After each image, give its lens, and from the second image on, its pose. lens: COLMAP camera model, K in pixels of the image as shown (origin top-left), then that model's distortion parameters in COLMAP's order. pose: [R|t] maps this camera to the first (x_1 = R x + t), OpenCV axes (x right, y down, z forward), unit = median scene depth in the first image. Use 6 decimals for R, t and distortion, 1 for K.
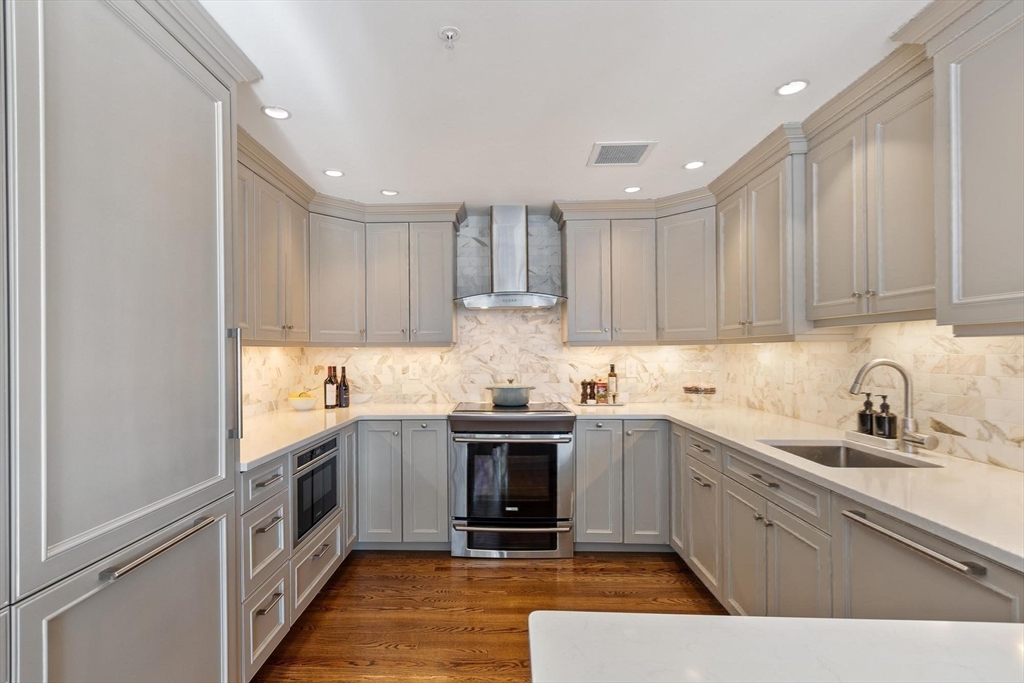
lens RADIAL K [[521.7, 0, 475.8], [0, 521.7, 351.0], [0, 0, 1]] dist [0.010641, -0.000710]
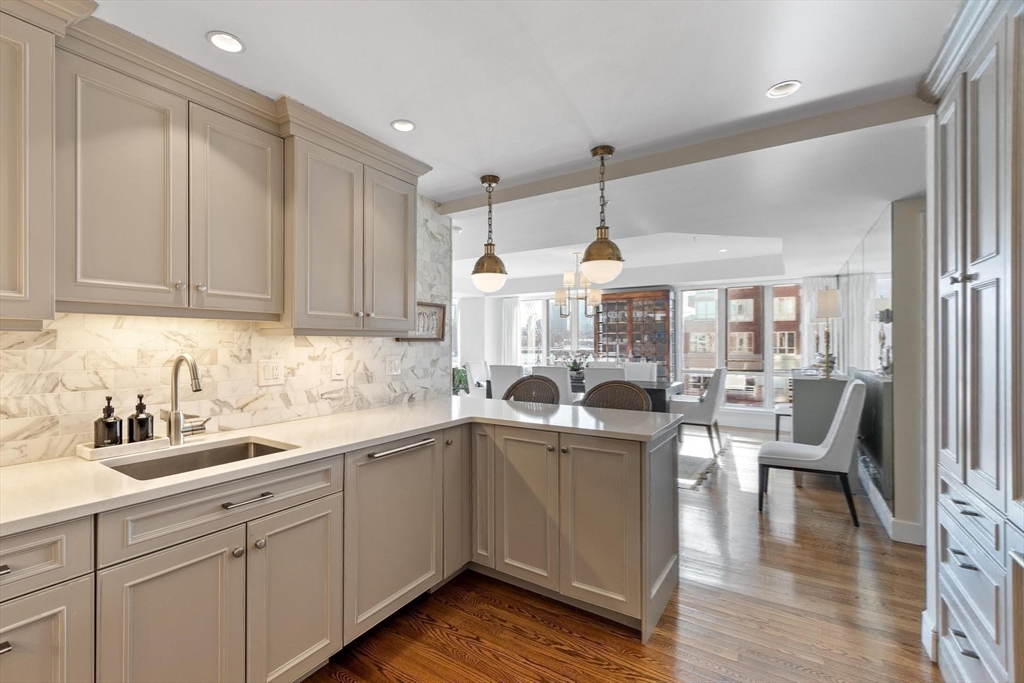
lens RADIAL K [[438.6, 0, 509.4], [0, 438.6, 344.8], [0, 0, 1]] dist [0.002463, 0.000228]
pose [[-0.876912, 0.006280, 0.480609, -0.104450], [0.007124, 0.999975, -0.000067, 0.001976], [-0.480598, 0.003365, -0.876935, 0.943622]]
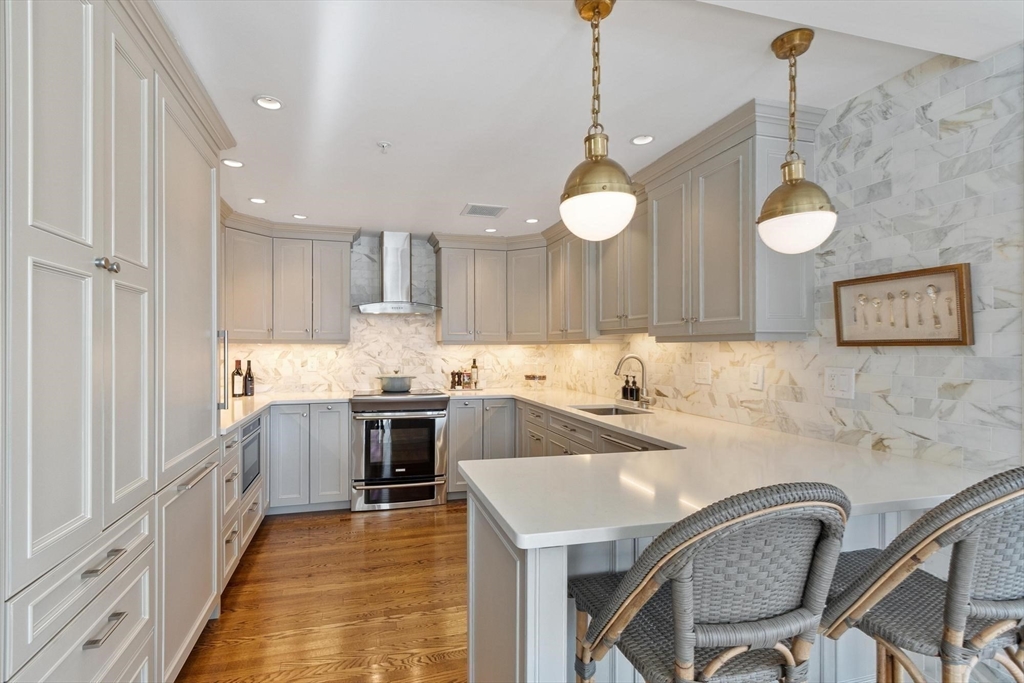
lens RADIAL K [[521.7, 0, 509.4], [0, 521.7, 344.3], [0, 0, 1]] dist [0.010641, -0.000710]
pose [[0.941140, 0.010111, 0.337867, -0.117075], [-0.007714, 0.999935, -0.008439, -0.000038], [-0.337930, 0.005336, 0.941156, -0.309837]]
